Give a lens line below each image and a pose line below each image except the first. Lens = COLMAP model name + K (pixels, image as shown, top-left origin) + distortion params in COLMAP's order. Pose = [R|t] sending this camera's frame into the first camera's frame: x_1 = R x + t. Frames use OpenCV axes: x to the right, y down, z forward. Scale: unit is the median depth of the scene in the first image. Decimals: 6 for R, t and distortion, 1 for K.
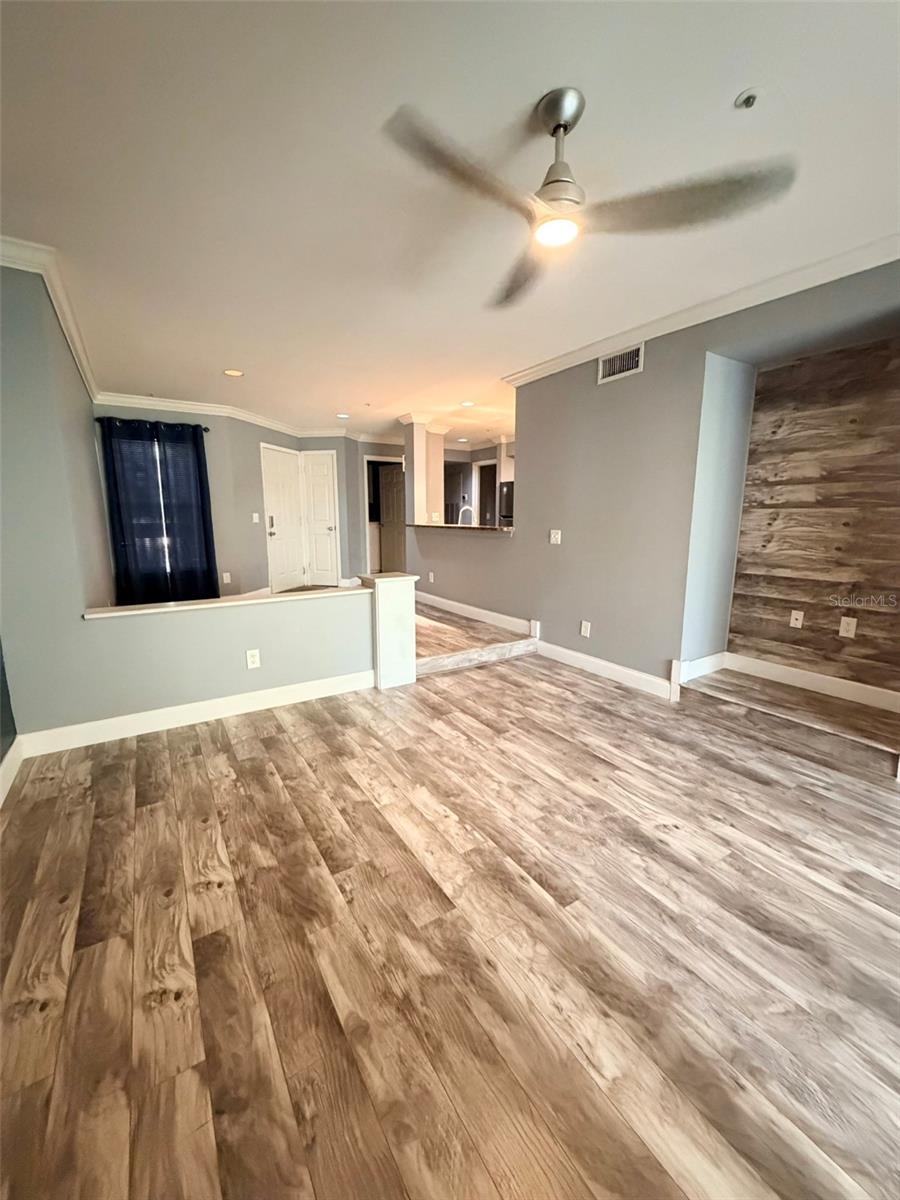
lens RADIAL K [[478.6, 0, 450.8], [0, 478.6, 601.3], [0, 0, 1]] dist [-0.001200, 0.000500]
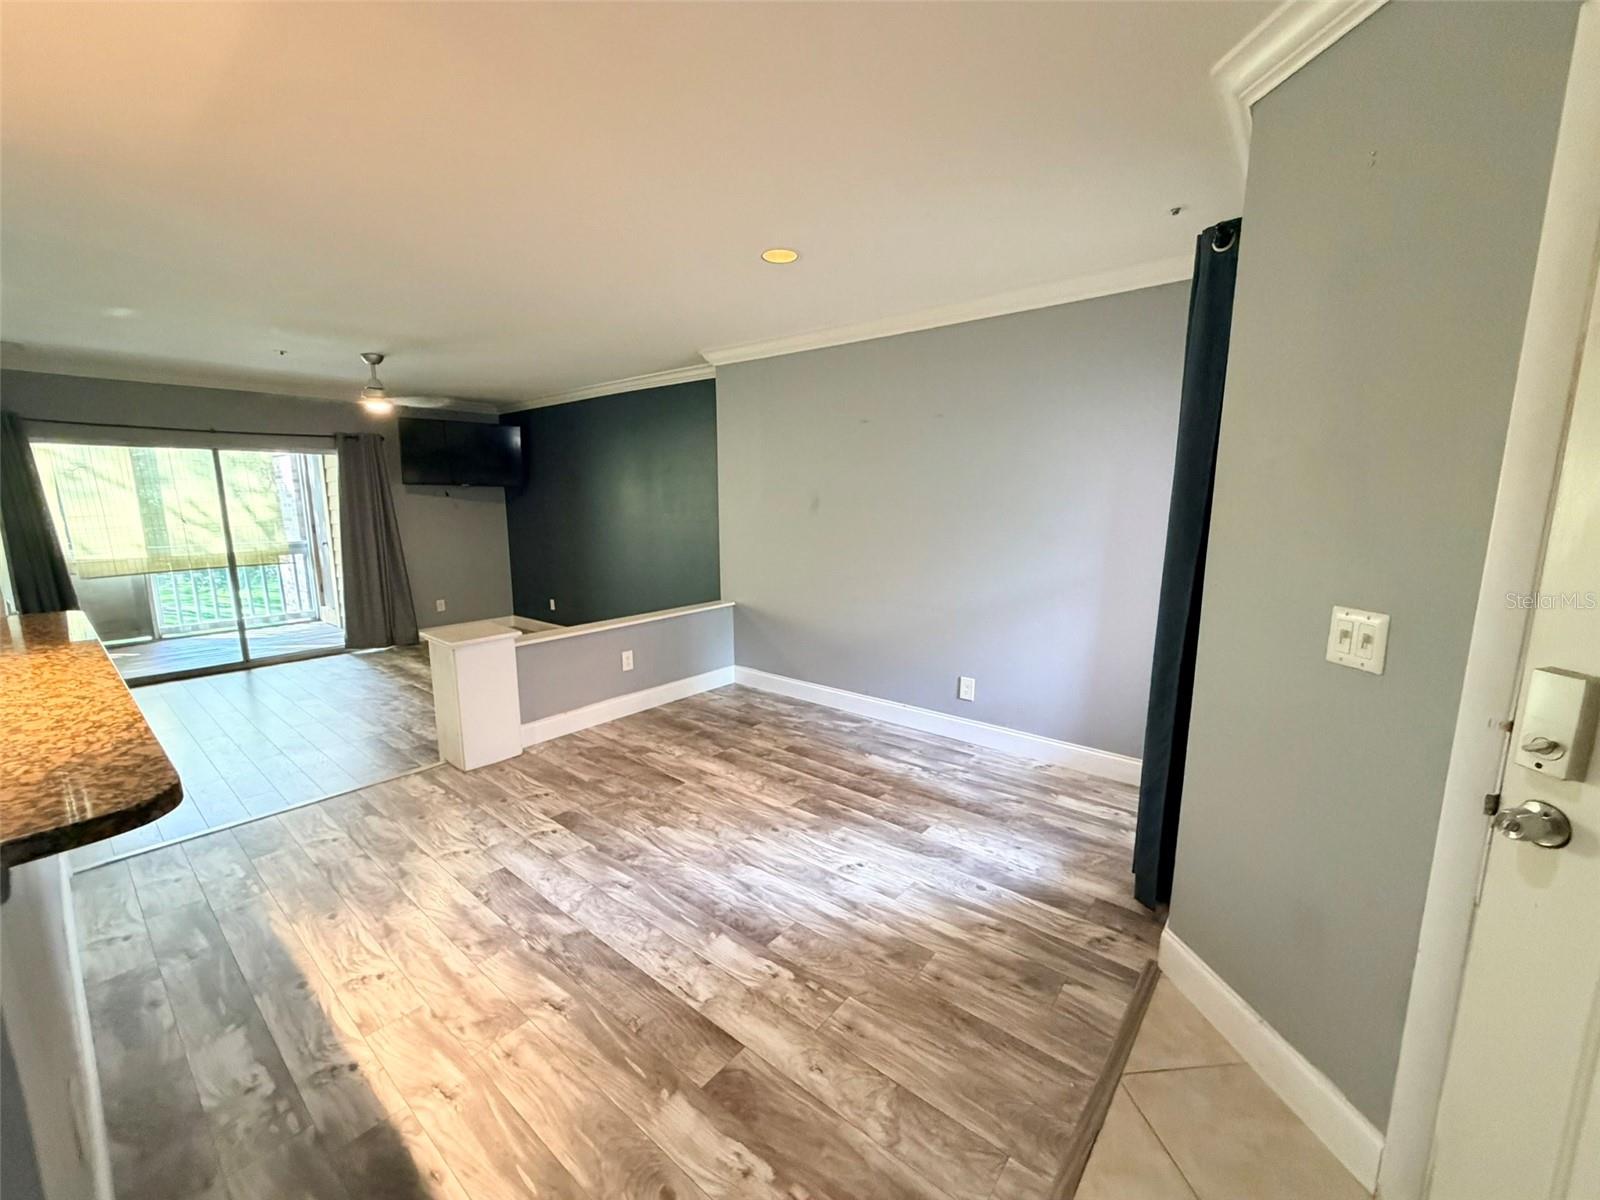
lens RADIAL K [[638.1, 0, 795.7], [0, 638.1, 602.3], [0, 0, 1]] dist [-0.001200, 0.000500]
pose [[-0.952675, 0.048854, -0.300040, -0.440359], [-0.055085, 0.942919, 0.328435, -0.607441], [0.298959, 0.329419, -0.895604, 2.821430]]
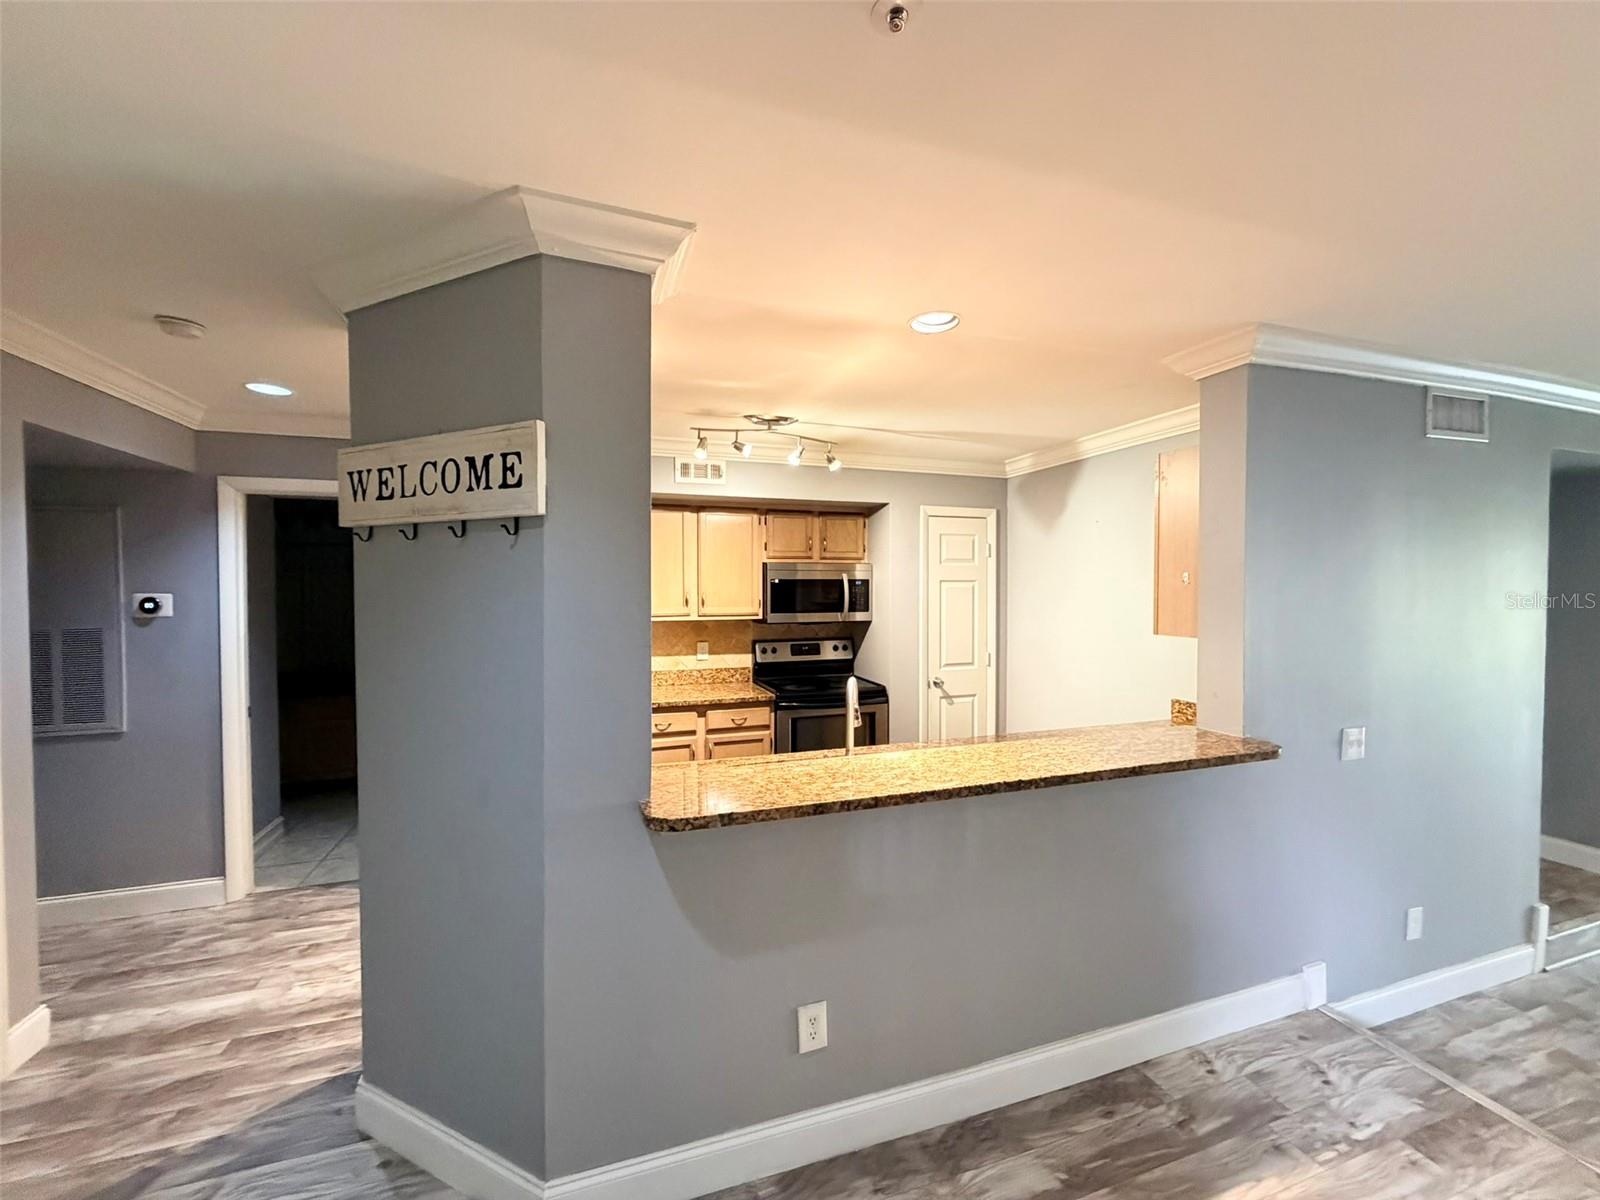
lens RADIAL K [[638.1, 0, 797.7], [0, 638.1, 601.9], [0, 0, 1]] dist [-0.001200, 0.000500]
pose [[0.245091, -0.021680, 0.969258, -0.754875], [0.176262, 0.984085, -0.022559, -0.555825], [-0.953343, 0.176372, 0.245011, 2.184413]]
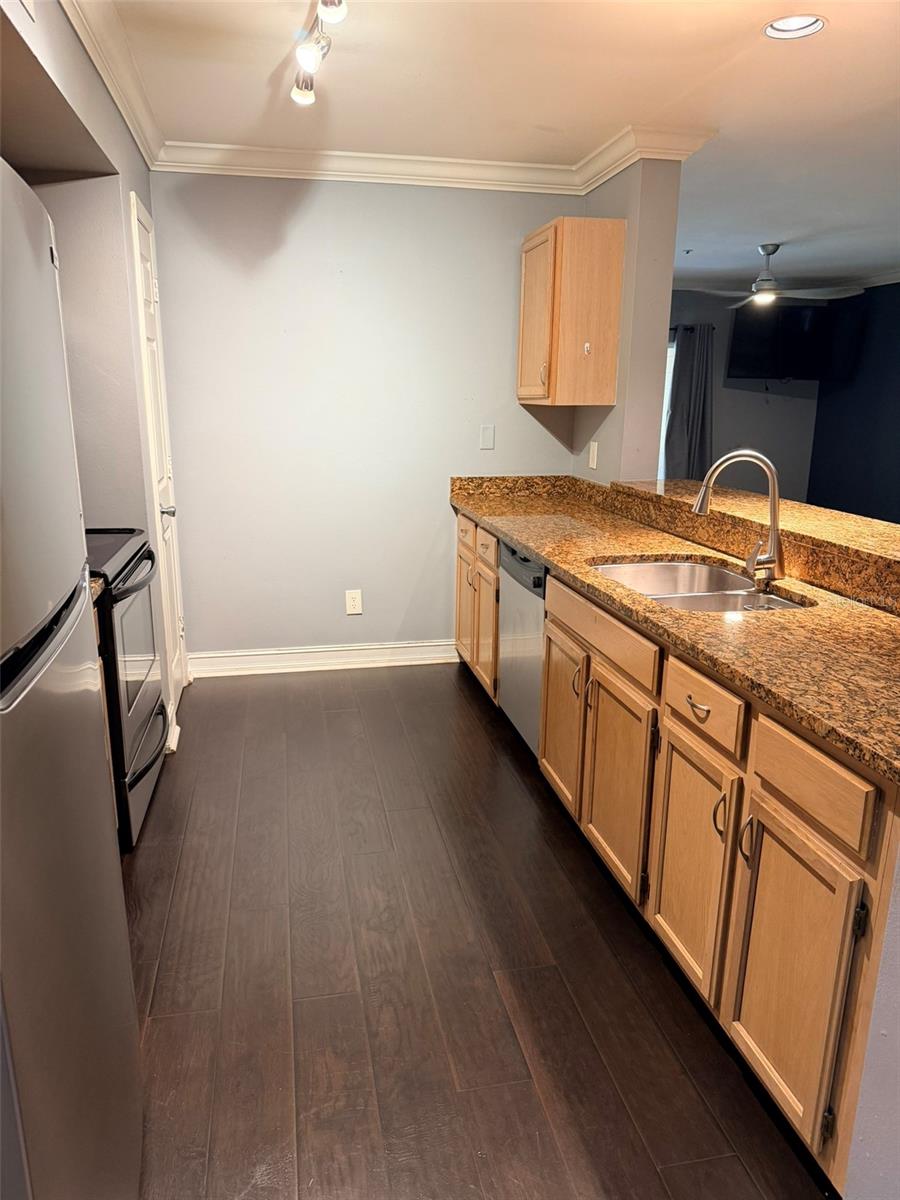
lens RADIAL K [[829.9, 0, 447.3], [0, 829.9, 602.9], [0, 0, 1]] dist [0.010505, -0.001907]
pose [[-0.927508, -0.099066, 0.360436, 0.028526], [0.061781, 0.910354, 0.409192, -0.706482], [-0.368662, 0.401797, -0.838241, 3.282160]]
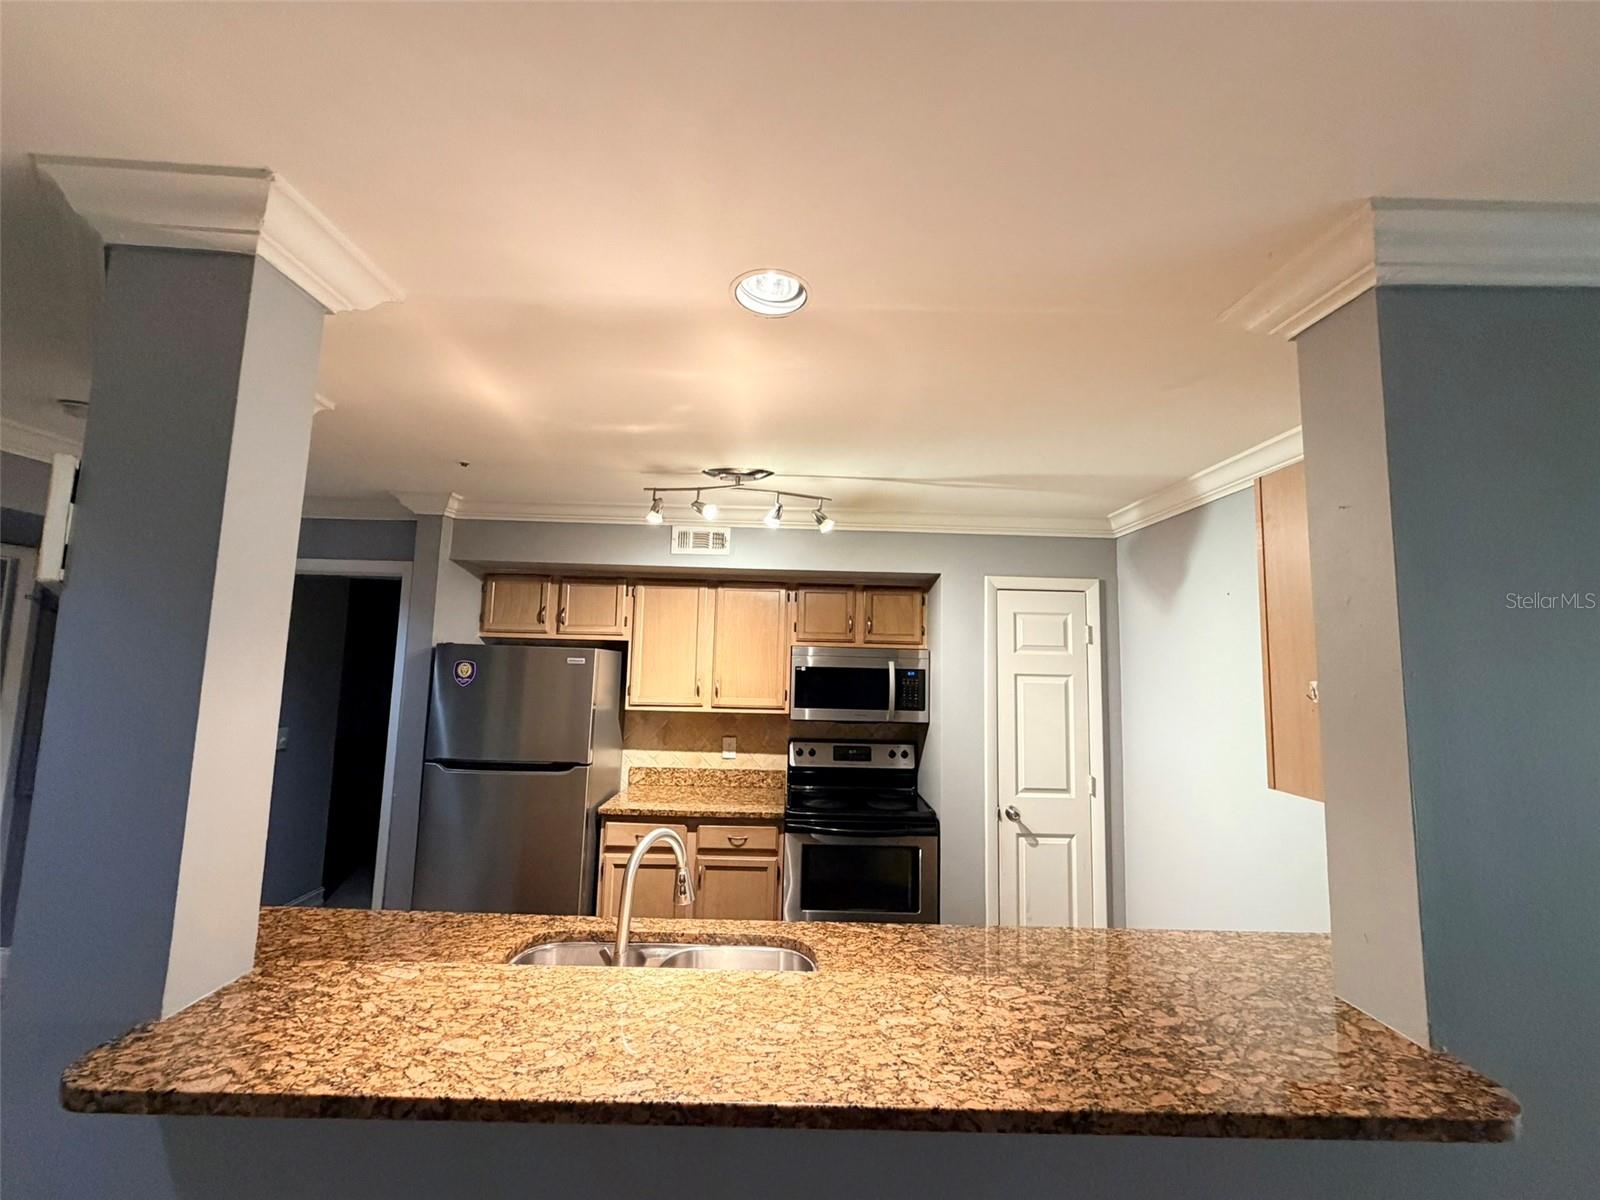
lens RADIAL K [[638.1, 0, 797.1], [0, 638.1, 601.3], [0, 0, 1]] dist [-0.001200, 0.000500]
pose [[0.530944, 0.098402, 0.841674, -0.338918], [0.126986, 0.972781, -0.193836, -0.532839], [-0.837839, 0.209797, 0.503996, 1.921111]]
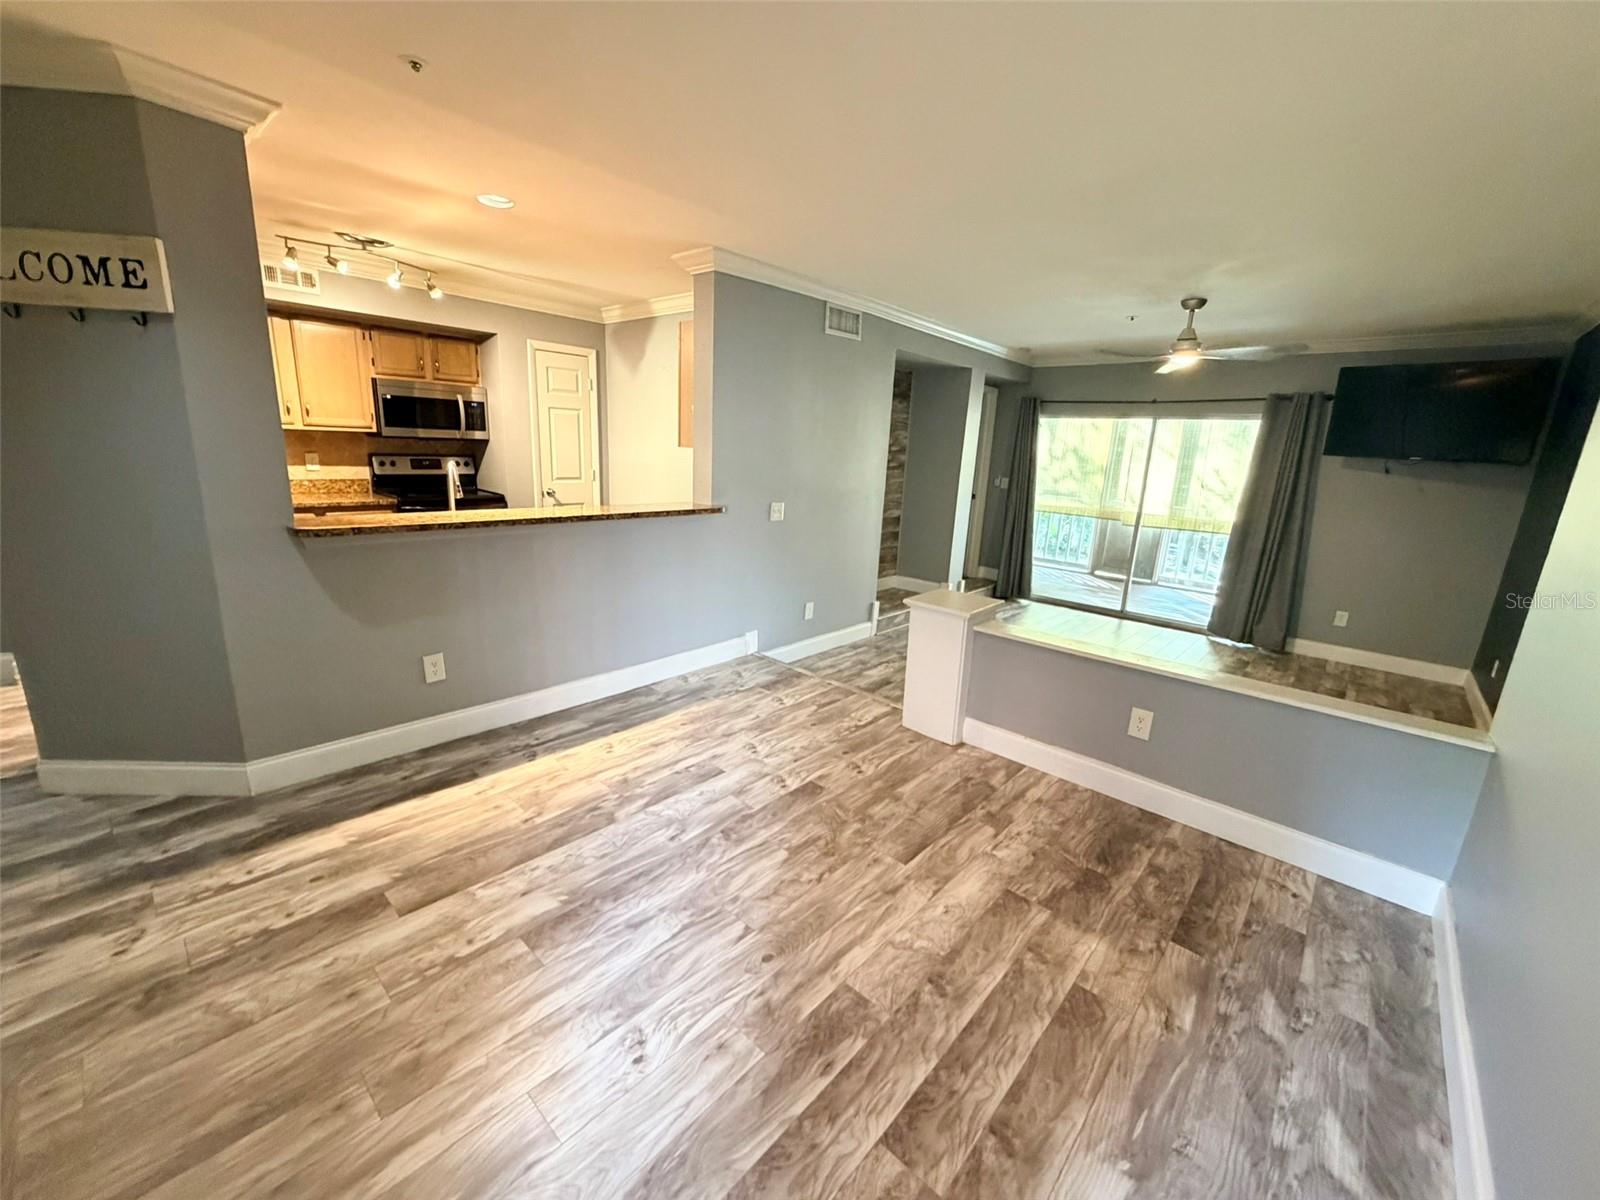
lens RADIAL K [[638.1, 0, 798.0], [0, 638.1, 601.2], [0, 0, 1]] dist [-0.001200, 0.000500]
pose [[-0.257795, -0.244754, 0.934686, -1.288601], [0.126863, 0.950434, 0.283867, -0.471326], [-0.957835, 0.191756, -0.213967, 2.020340]]
